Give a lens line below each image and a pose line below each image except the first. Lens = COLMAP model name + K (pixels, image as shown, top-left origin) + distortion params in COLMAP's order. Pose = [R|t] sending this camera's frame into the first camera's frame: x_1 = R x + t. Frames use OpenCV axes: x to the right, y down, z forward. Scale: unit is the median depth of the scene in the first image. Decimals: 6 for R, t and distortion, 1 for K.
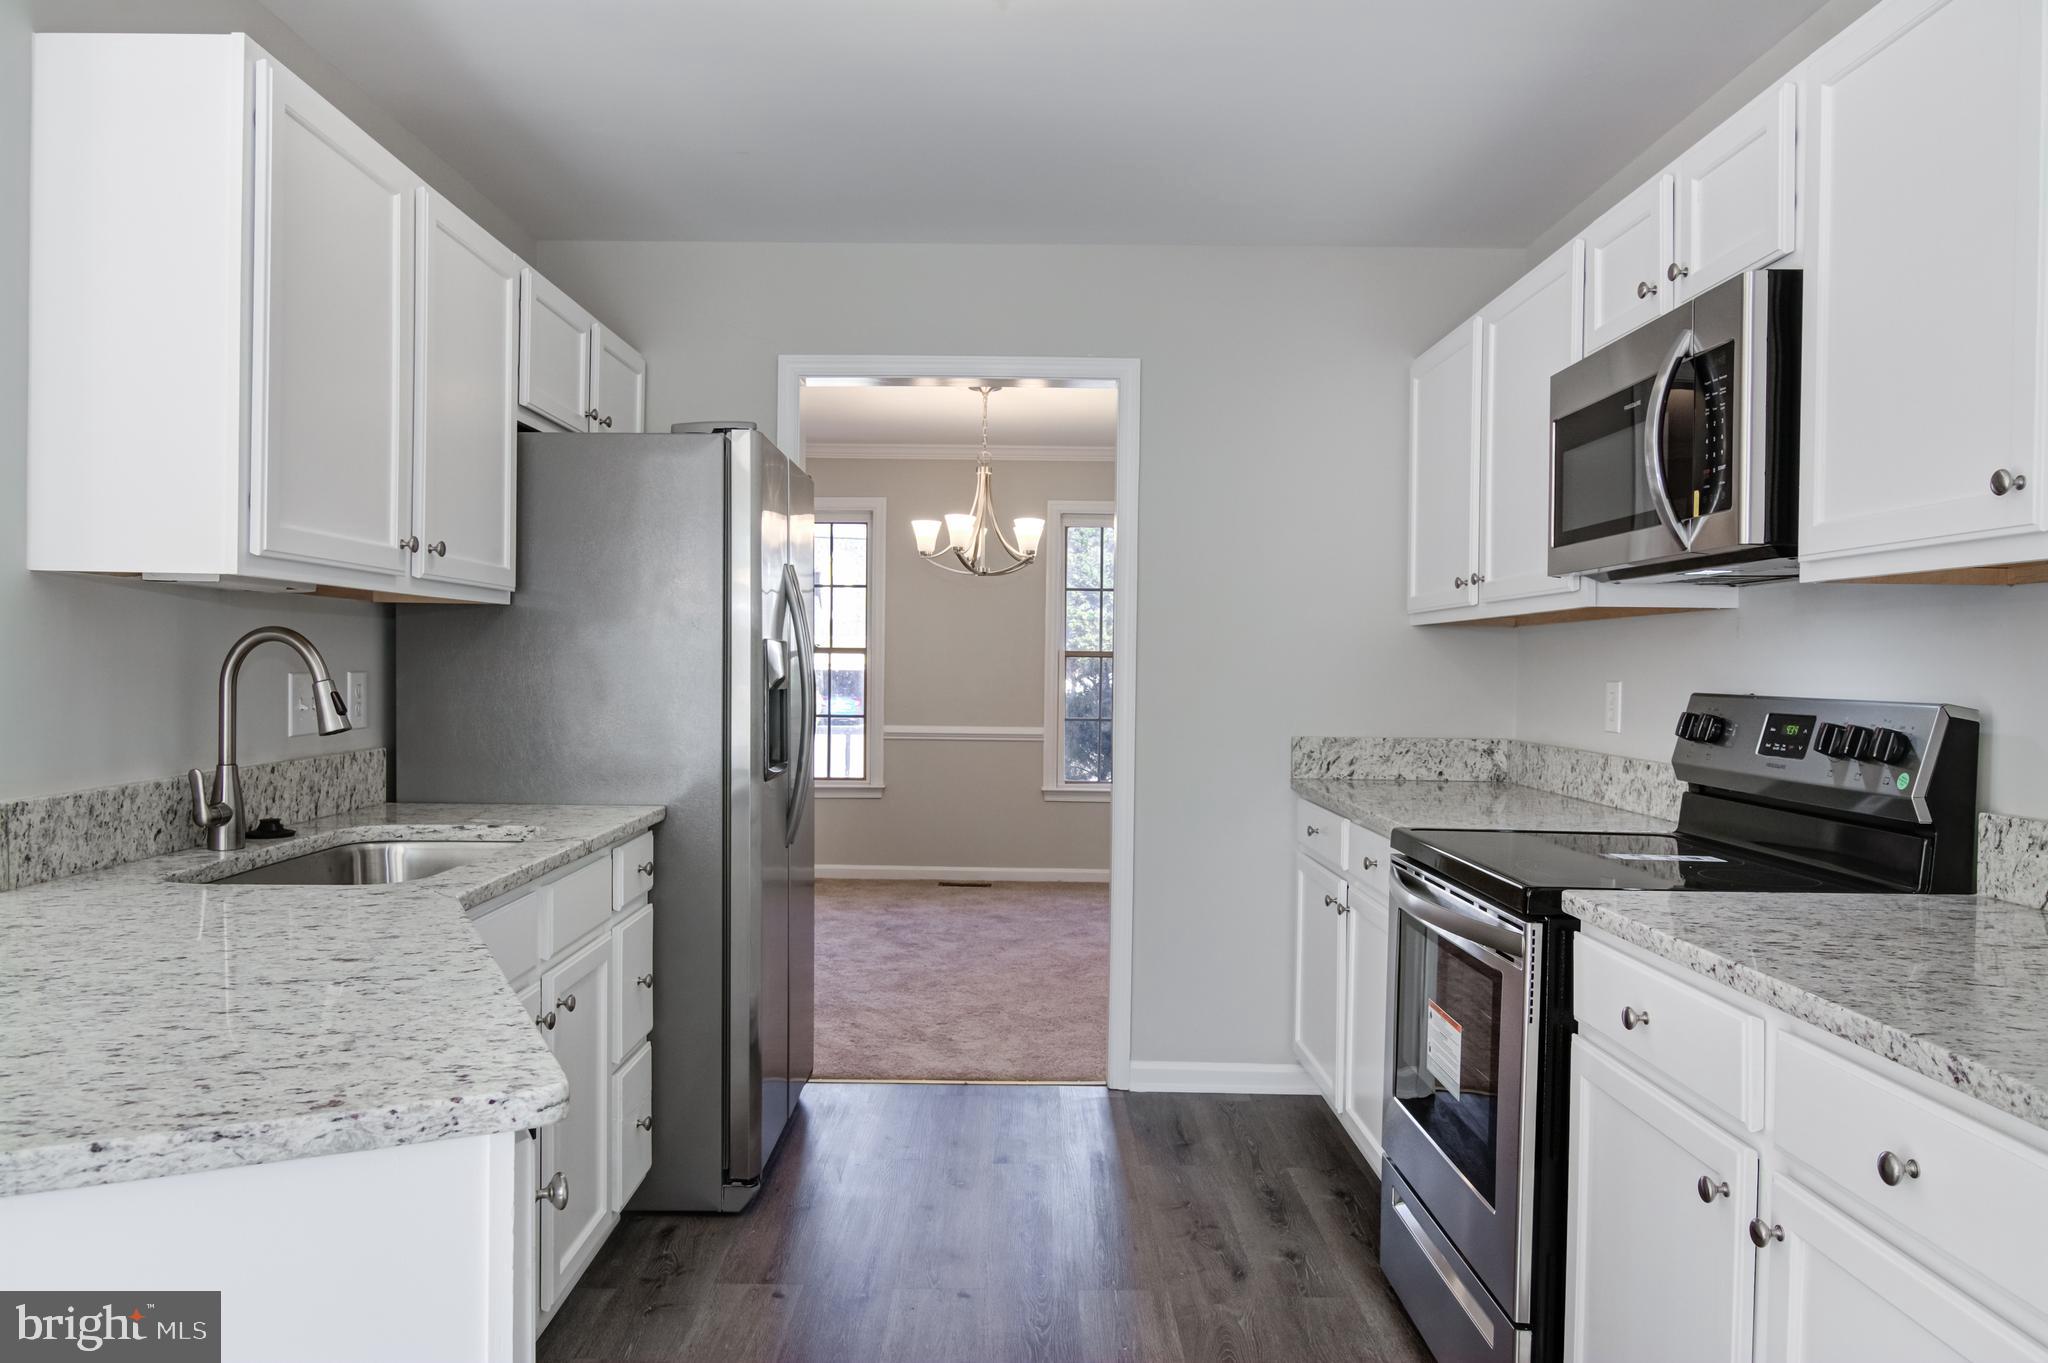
lens RADIAL K [[1400.9, 0, 1009.9], [0, 1400.9, 689.6], [0, 0, 1]] dist [0.005844, -0.018470]
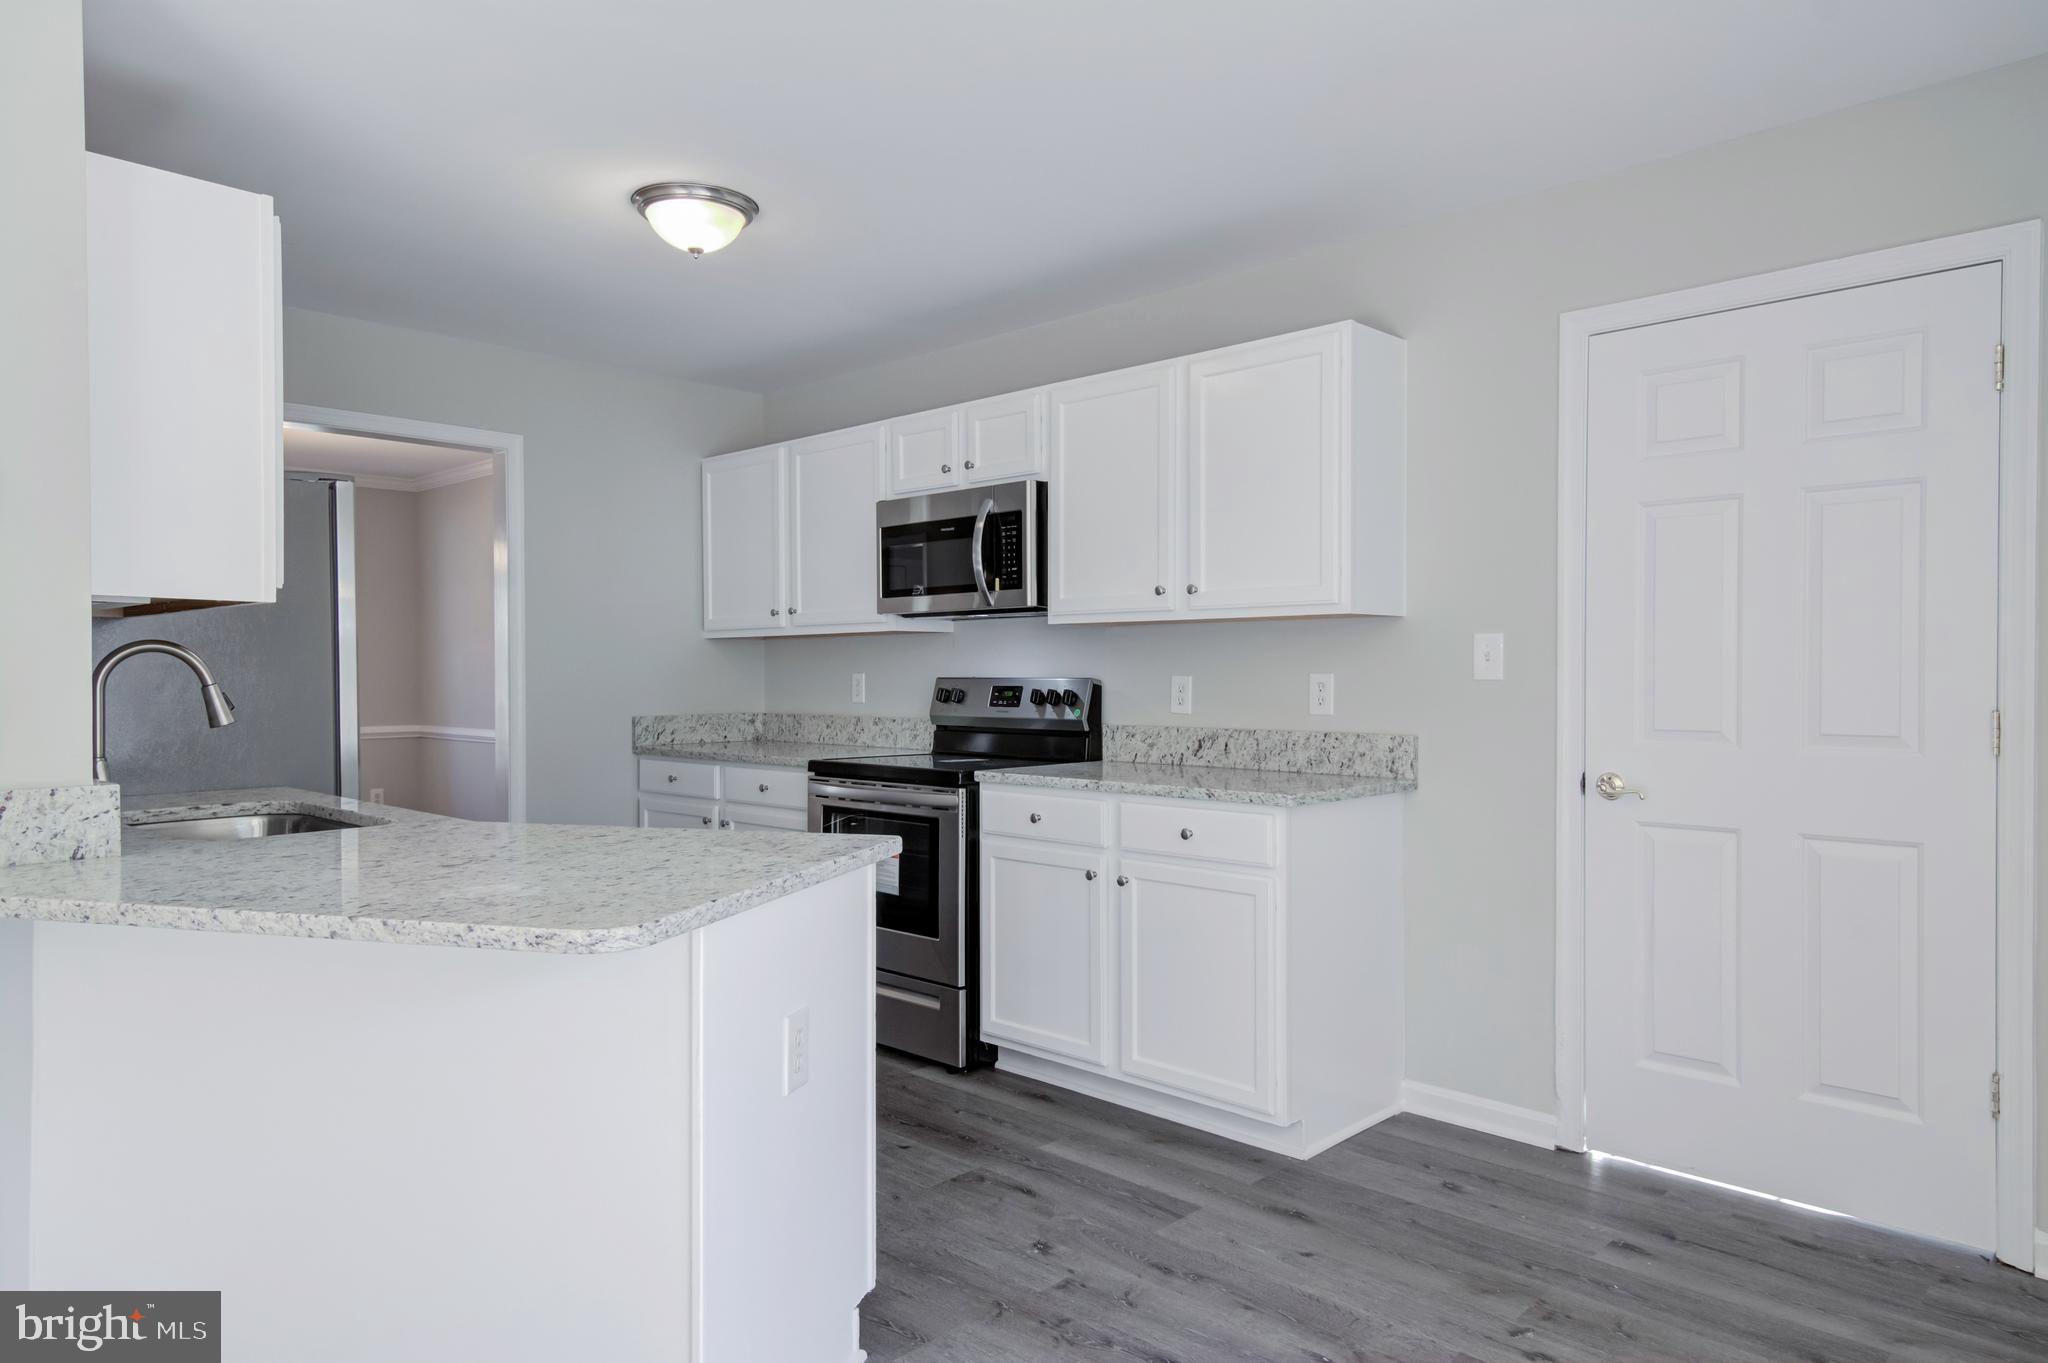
lens RADIAL K [[1303.3, 0, 1024.0], [0, 1303.3, 681.5], [0, 0, 1]] dist [0.030131, -0.002658]
pose [[0.683329, -0.019490, 0.729851, -0.853795], [0.024149, 0.999700, 0.004086, 0.004187], [-0.729712, 0.014833, 0.683594, -0.330724]]
